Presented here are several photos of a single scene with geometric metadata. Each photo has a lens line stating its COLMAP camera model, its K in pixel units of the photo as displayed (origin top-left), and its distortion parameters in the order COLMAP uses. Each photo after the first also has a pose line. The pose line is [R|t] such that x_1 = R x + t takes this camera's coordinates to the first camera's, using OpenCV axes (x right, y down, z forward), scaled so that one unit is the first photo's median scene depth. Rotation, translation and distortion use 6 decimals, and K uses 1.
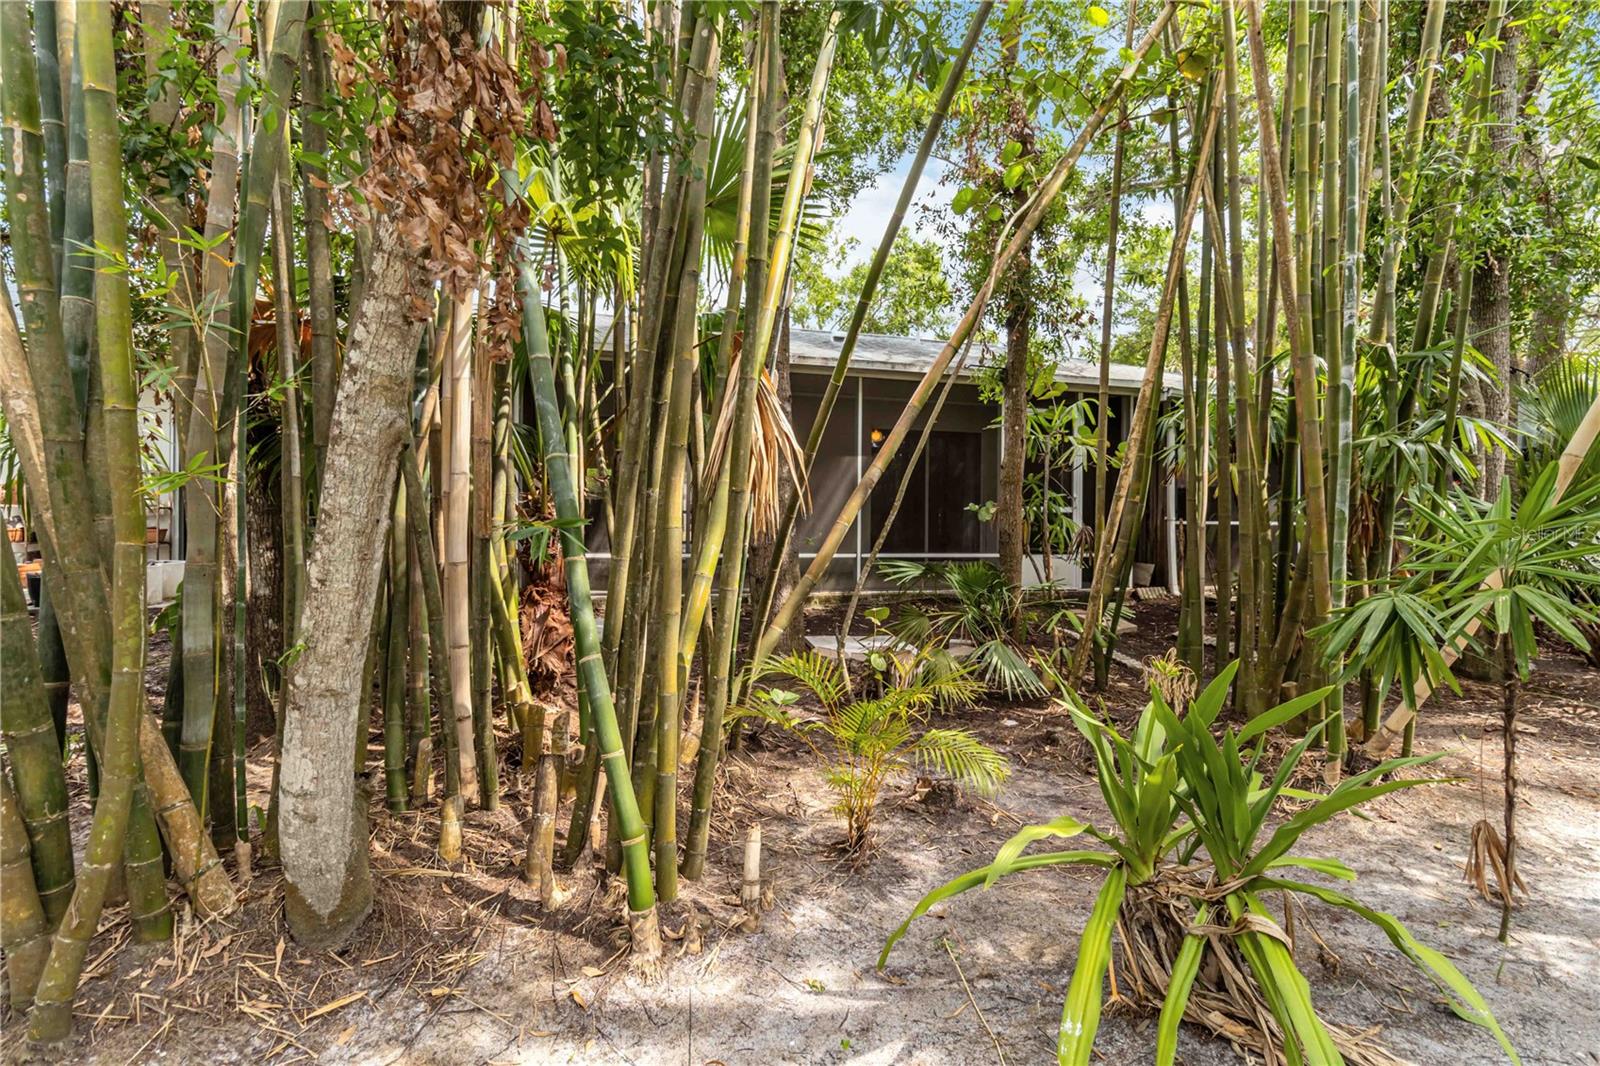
lens RADIAL K [[760.7, 0, 809.3], [0, 760.7, 518.0], [0, 0, 1]] dist [0.003874, -0.000437]
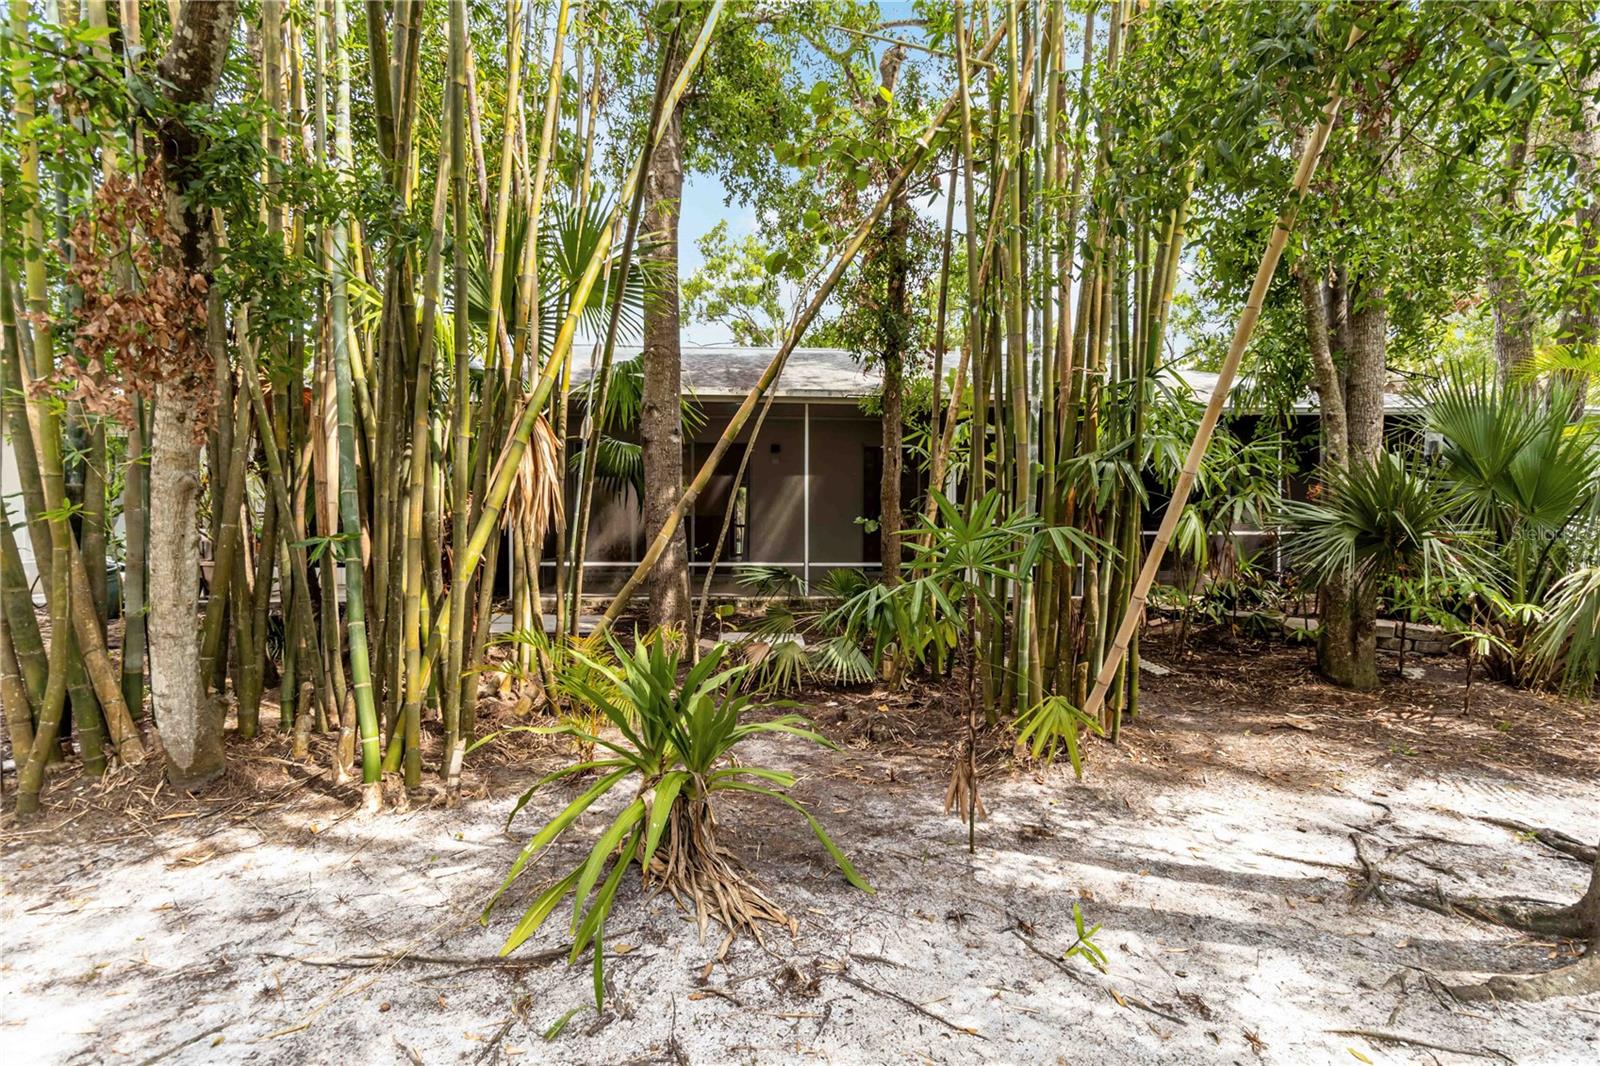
lens RADIAL K [[760.7, 0, 787.7], [0, 760.7, 547.6], [0, 0, 1]] dist [0.003874, -0.000437]
pose [[0.981320, -0.001299, -0.192377, 0.931206], [0.005595, 0.999747, 0.021788, 0.001219], [0.192300, -0.022457, 0.981079, -0.360900]]
